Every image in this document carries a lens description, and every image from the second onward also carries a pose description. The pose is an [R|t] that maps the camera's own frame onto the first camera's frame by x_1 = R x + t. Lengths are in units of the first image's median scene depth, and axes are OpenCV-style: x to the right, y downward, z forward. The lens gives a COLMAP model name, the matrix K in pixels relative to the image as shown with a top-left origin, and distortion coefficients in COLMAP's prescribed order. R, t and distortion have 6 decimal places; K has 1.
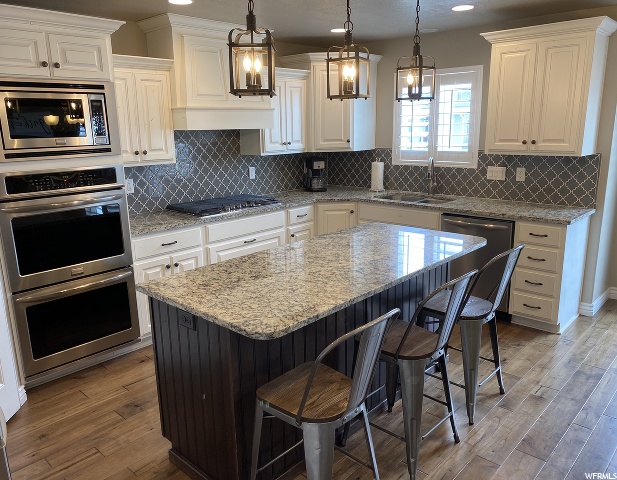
lens RADIAL K [[490.8, 0, 306.1], [0, 490.8, 237.6], [0, 0, 1]] dist [0.063928, -0.100531]
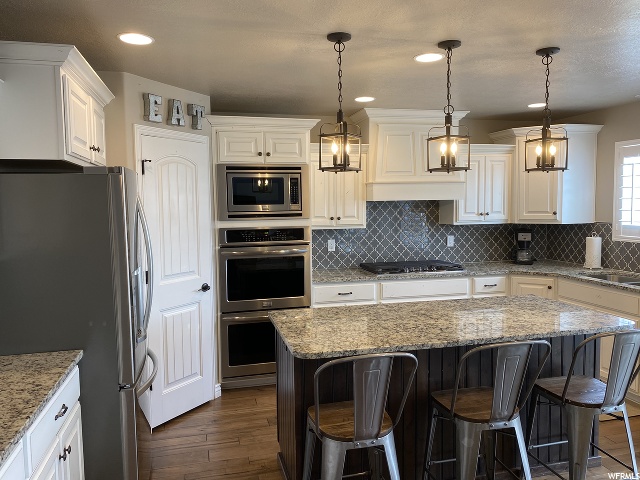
lens RADIAL K [[490.2, 0, 319.9], [0, 490.2, 237.4], [0, 0, 1]] dist [0.062913, -0.095137]
pose [[0.840614, 0.046012, -0.539676, 0.286521], [-0.125202, 0.985907, -0.110961, 0.015818], [0.526965, 0.160844, 0.834528, -0.035696]]
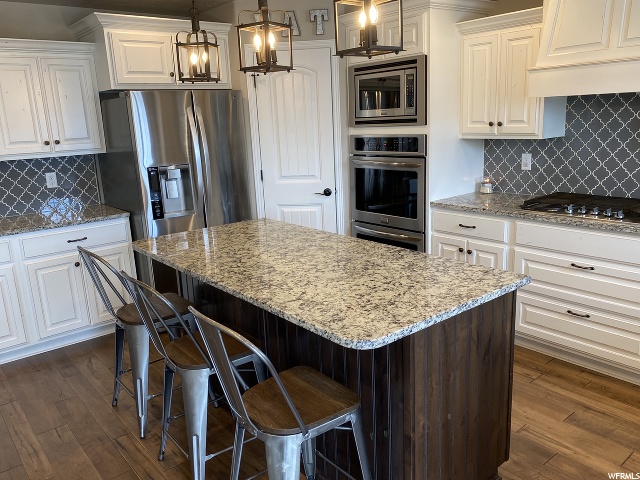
lens RADIAL K [[527.6, 0, 319.9], [0, 527.6, 236.7], [0, 0, 1]] dist [0.073011, -0.140006]
pose [[-0.134002, 0.248601, -0.959292, 0.661282], [-0.177719, 0.946300, 0.270059, -0.175508], [0.974915, 0.206673, -0.082625, 0.781796]]
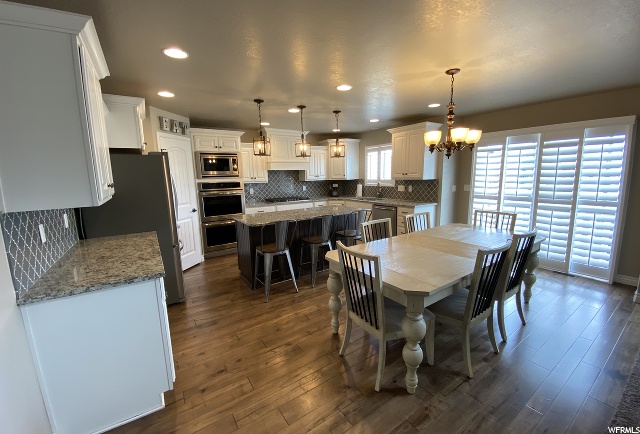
lens RADIAL K [[262.9, 0, 325.4], [0, 262.9, 214.6], [0, 0, 1]] dist [0.049605, -0.039921]
pose [[0.974993, 0.031153, -0.220042, 0.362181], [-0.046271, 0.996884, -0.063884, 0.099004], [0.217366, 0.072468, 0.973396, -0.299148]]
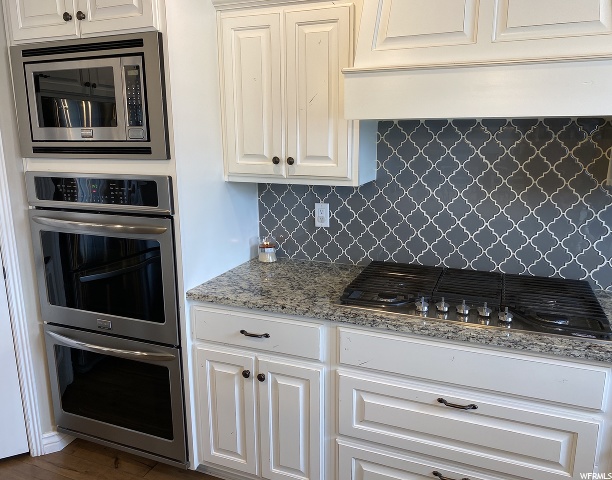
lens RADIAL K [[487.9, 0, 310.4], [0, 487.9, 234.4], [0, 0, 1]] dist [0.055852, -0.077494]
pose [[0.355410, 0.211320, -0.910510, 0.187906], [-0.211677, 0.966998, 0.141804, -0.169150], [0.910427, 0.142336, 0.388412, 0.796161]]
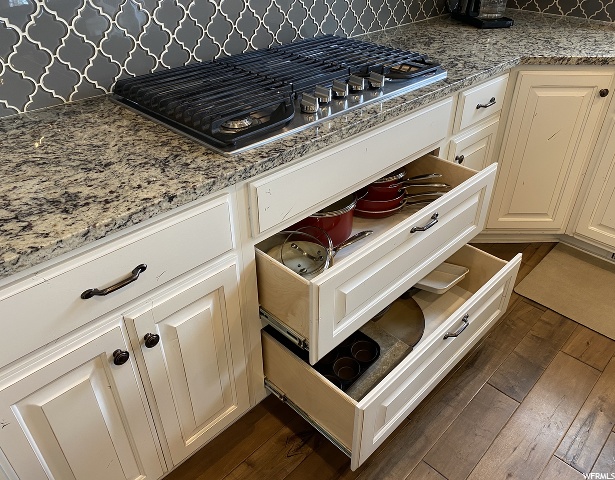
lens RADIAL K [[490.3, 0, 311.9], [0, 490.3, 234.4], [0, 0, 1]] dist [0.055852, -0.077494]
pose [[0.999415, 0.034207, -0.000229, -0.168343], [-0.031916, 0.934837, 0.353640, -0.098743], [0.012311, -0.353426, 0.935381, 0.735554]]
